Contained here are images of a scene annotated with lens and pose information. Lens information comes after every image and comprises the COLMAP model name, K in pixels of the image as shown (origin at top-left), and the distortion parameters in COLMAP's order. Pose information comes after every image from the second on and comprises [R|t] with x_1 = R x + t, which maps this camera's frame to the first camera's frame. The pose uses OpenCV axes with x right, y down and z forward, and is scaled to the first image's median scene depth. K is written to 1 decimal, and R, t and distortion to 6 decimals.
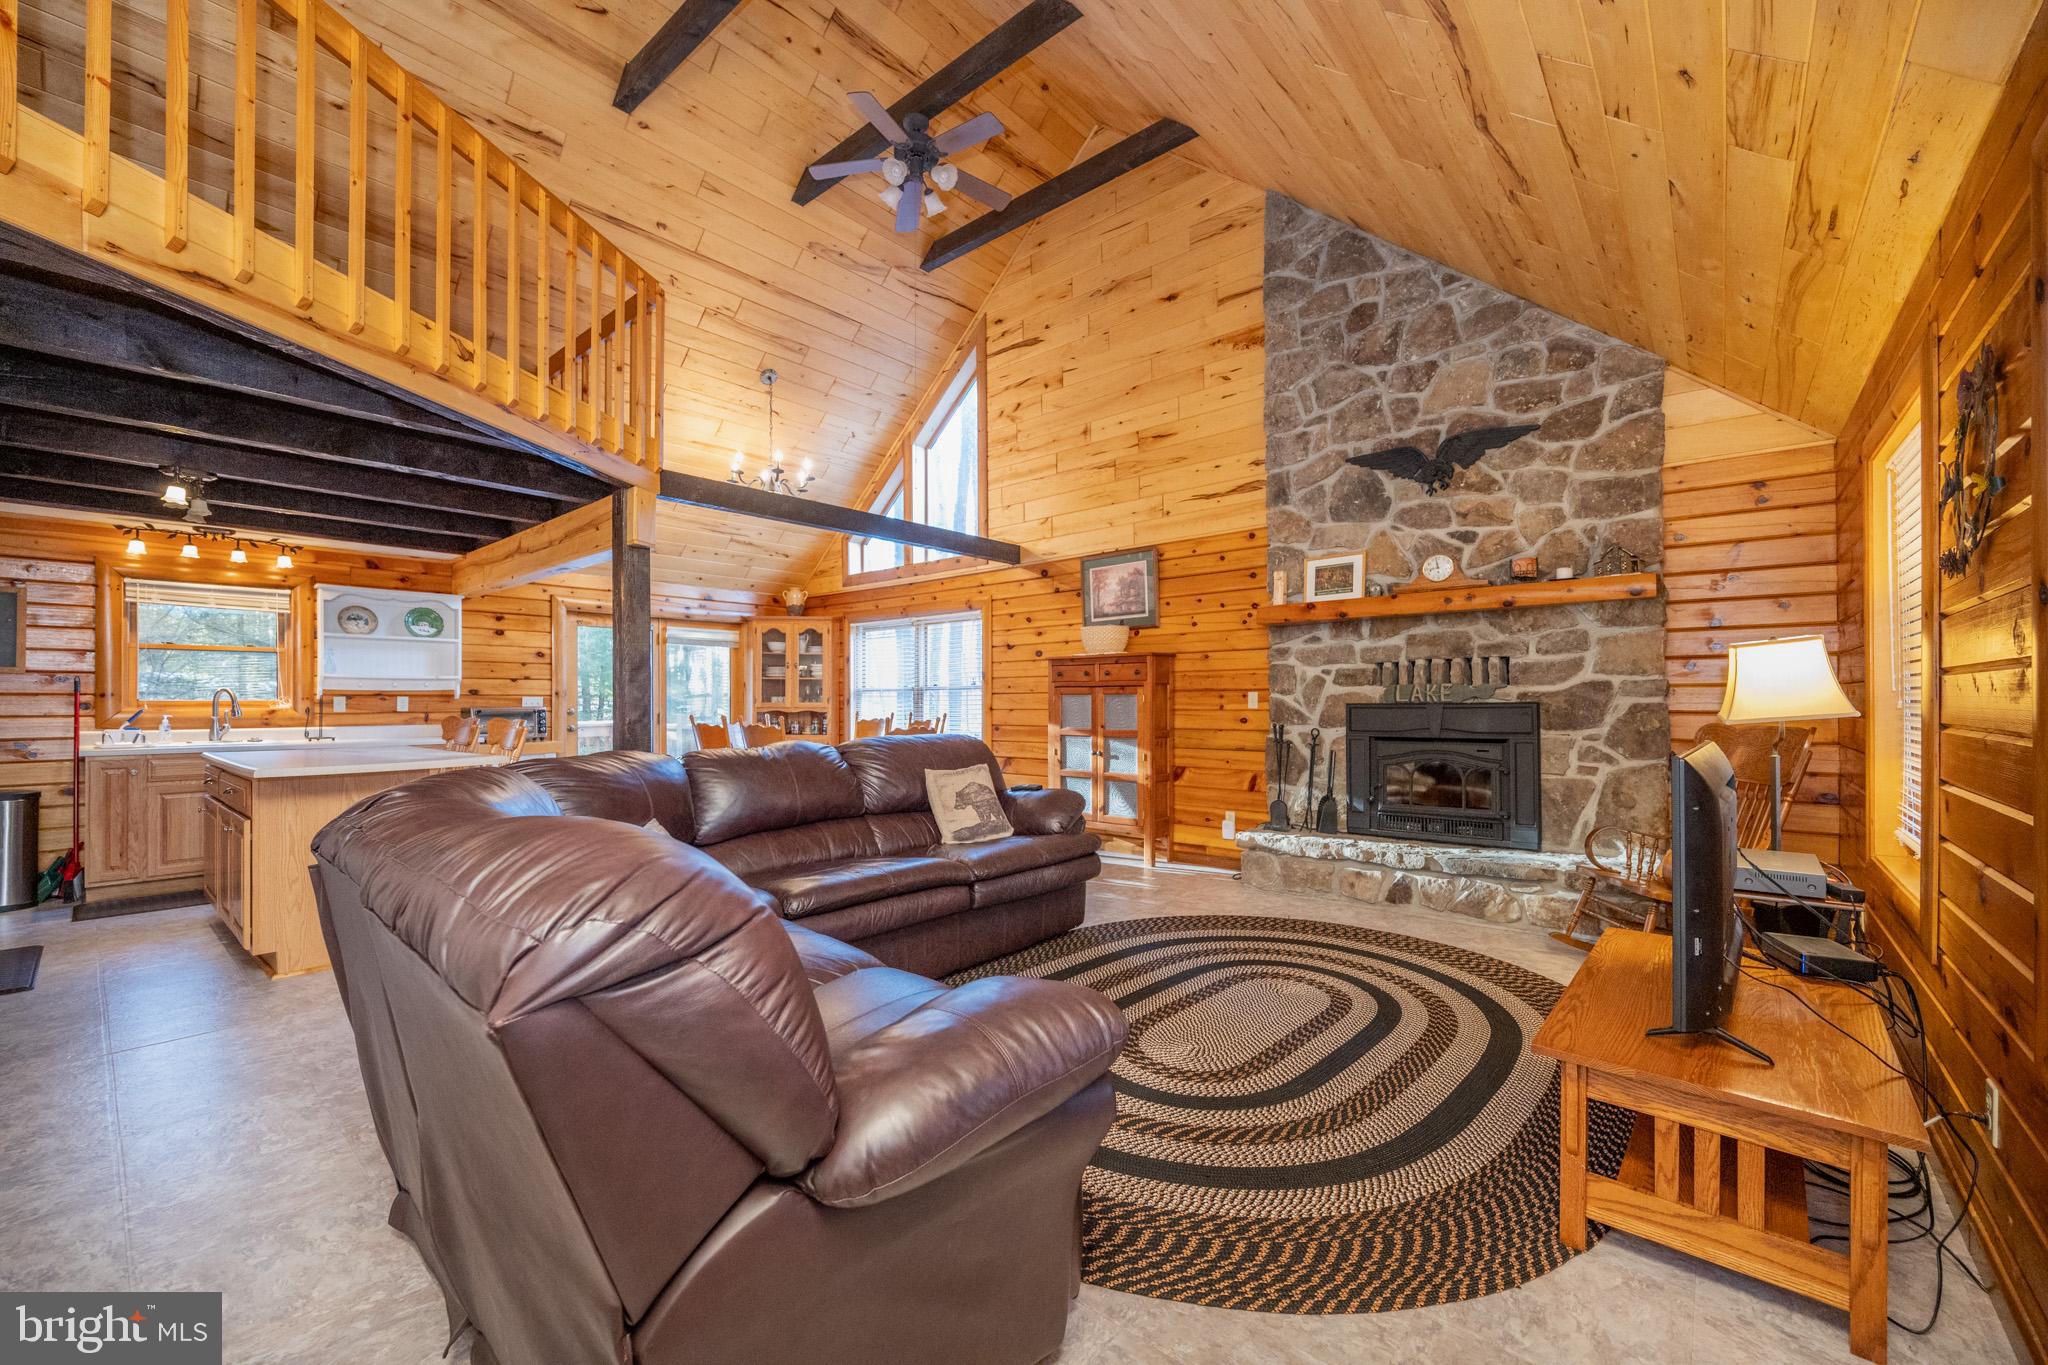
lens RADIAL K [[859.7, 0, 990.8], [0, 859.7, 694.9], [0, 0, 1]] dist [-0.001775, 0.000508]
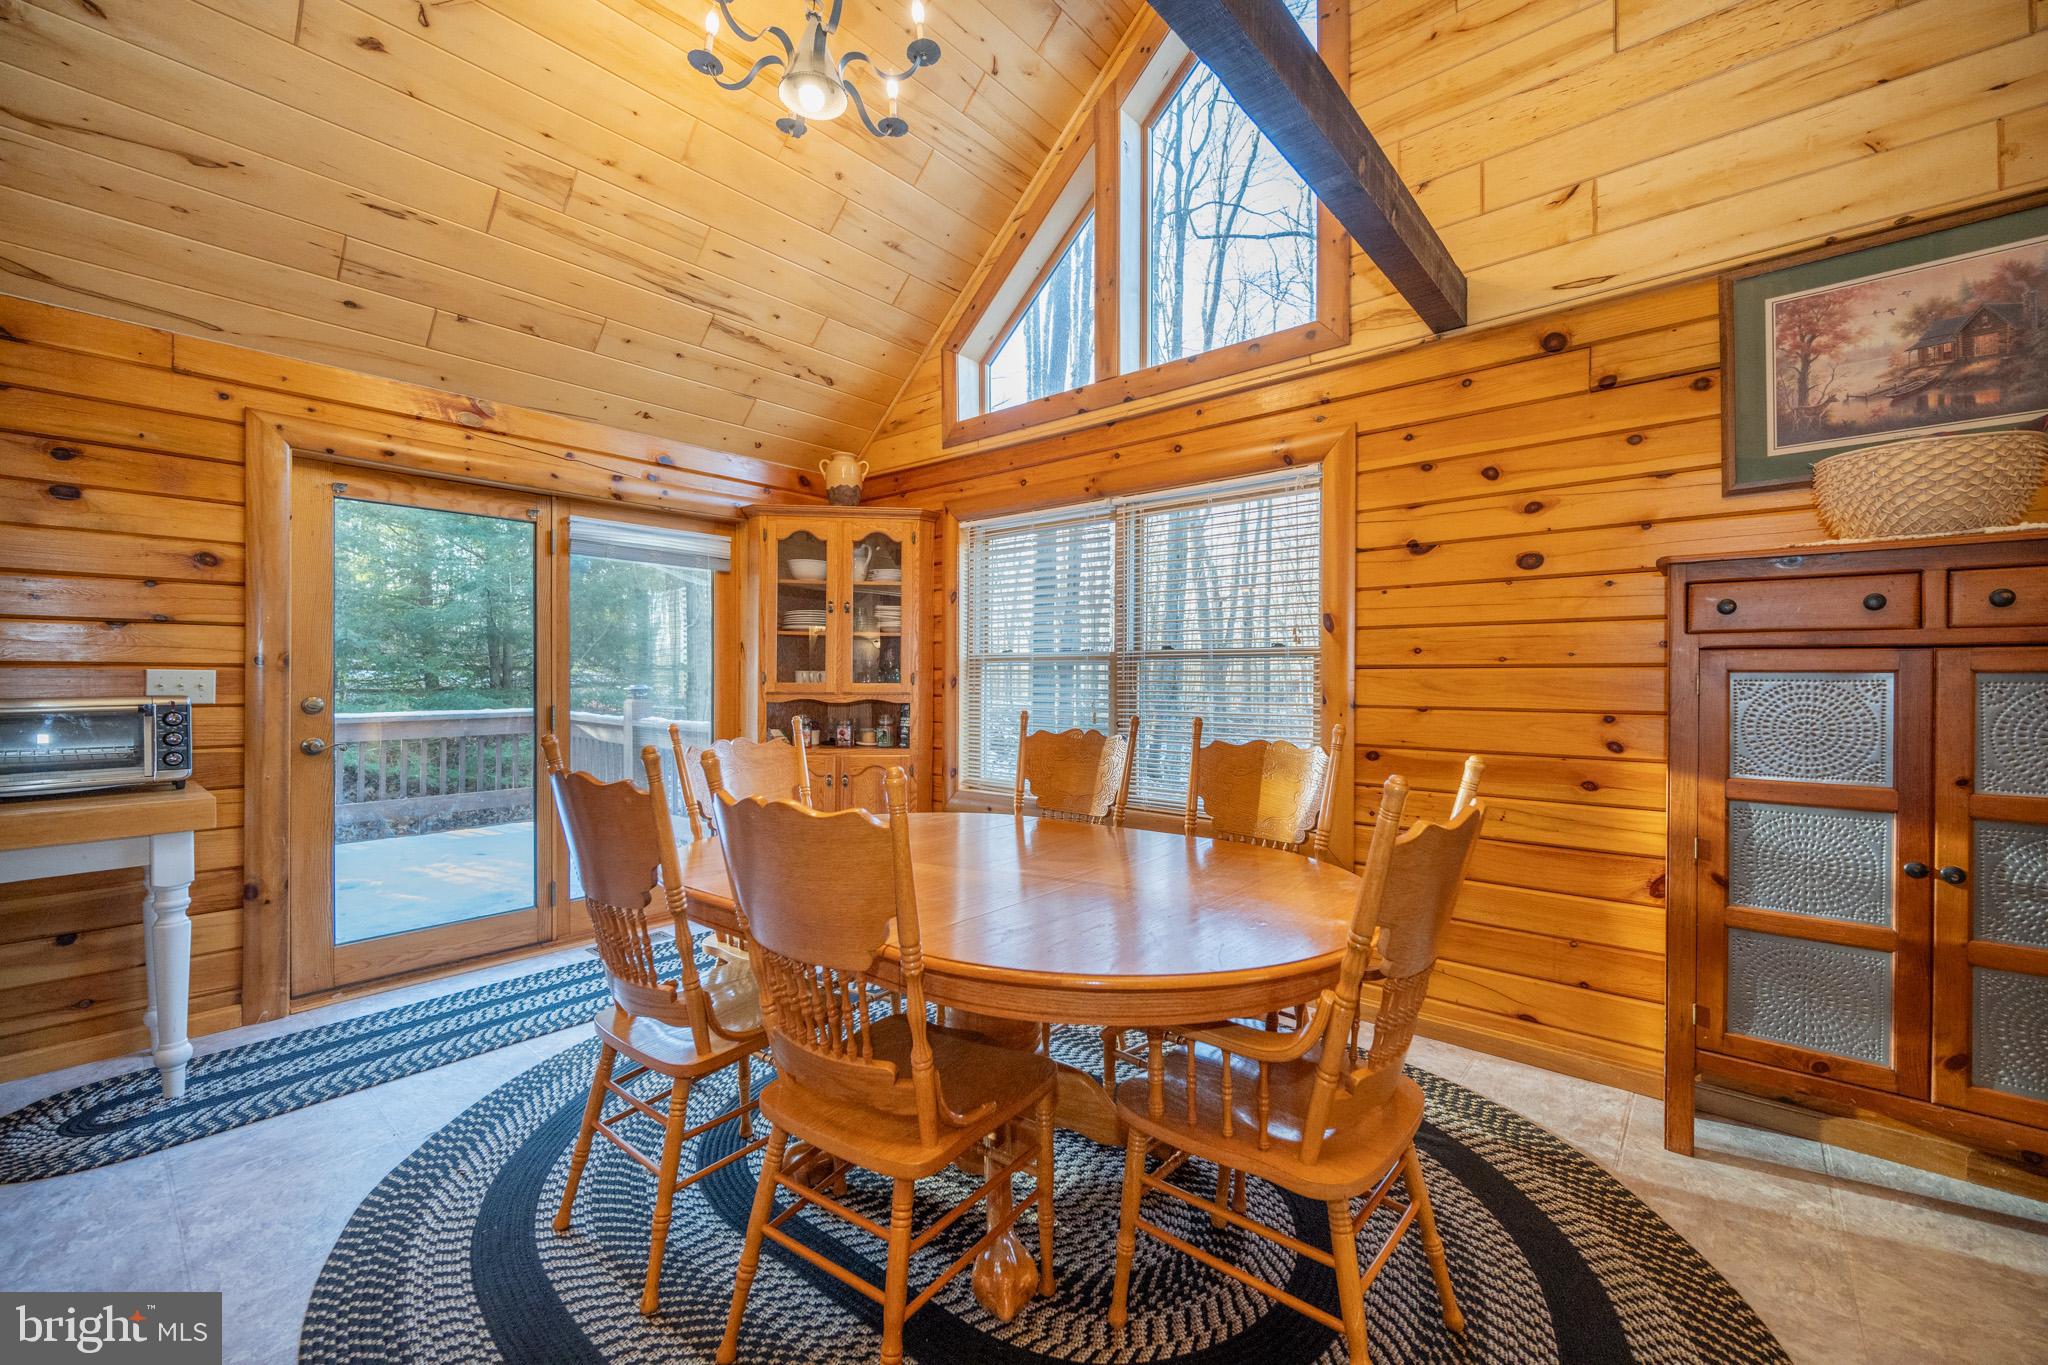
lens RADIAL K [[812.6, 0, 1012.4], [0, 812.6, 678.3], [0, 0, 1]] dist [-0.000444, -0.000128]
pose [[0.999528, 0.005560, 0.030200, -0.237173], [-0.005940, 0.999904, 0.012481, 0.000102], [-0.030128, -0.012655, 0.999466, 0.864070]]
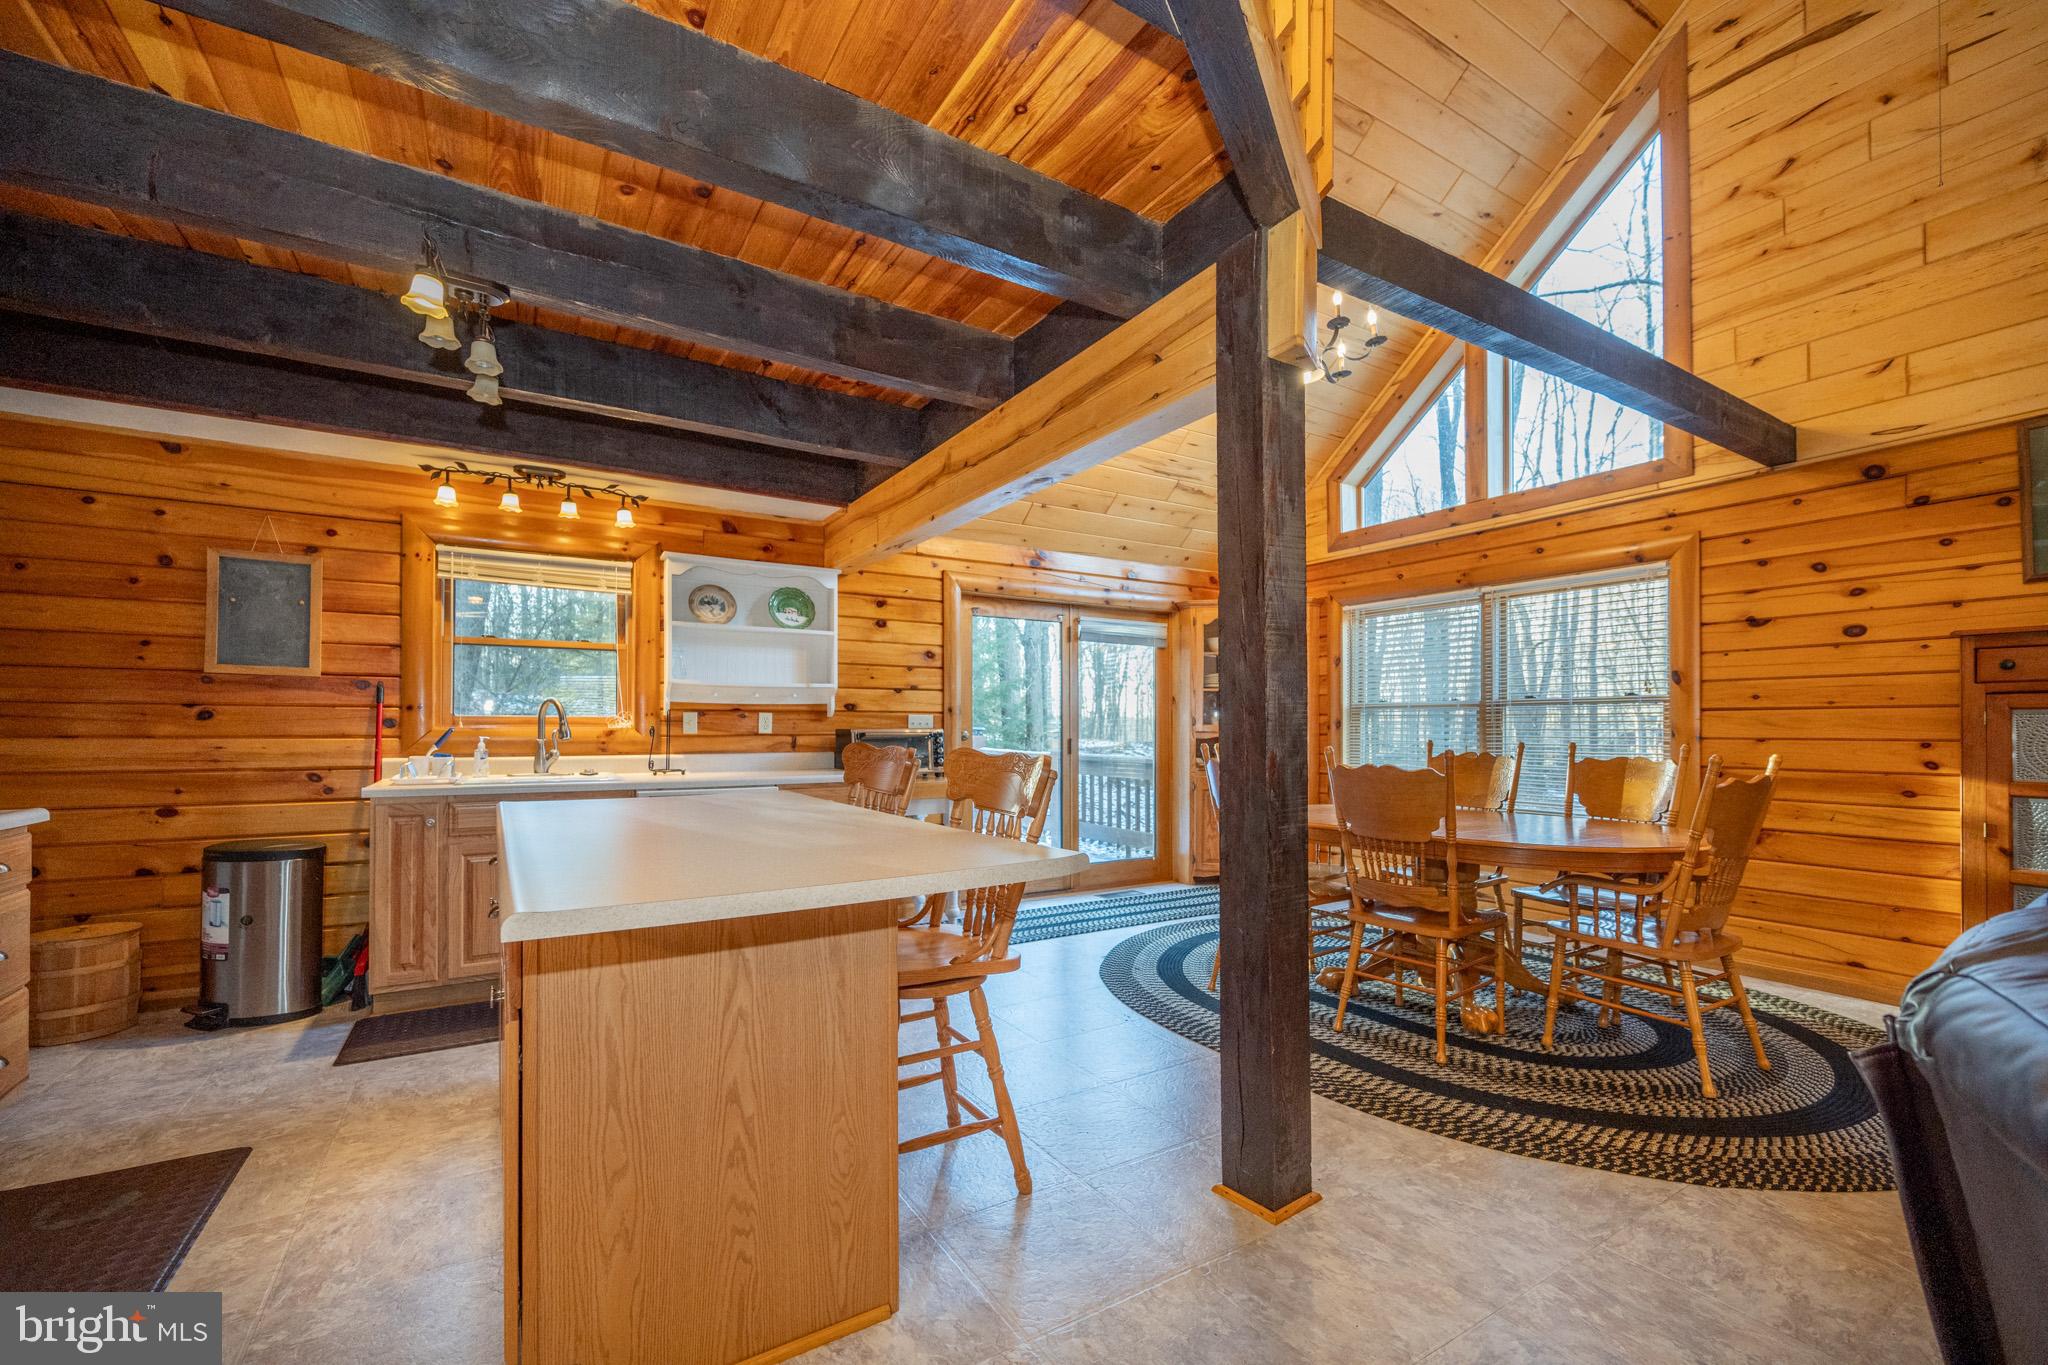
lens RADIAL K [[825.6, 0, 982.6], [0, 825.6, 720.1], [0, 0, 1]] dist [0.001001, -0.000400]
pose [[0.957230, 0.003021, -0.289312, -0.395752], [-0.003227, 0.999995, -0.000235, 0.009503], [0.289310, 0.001159, 0.957235, 0.500365]]
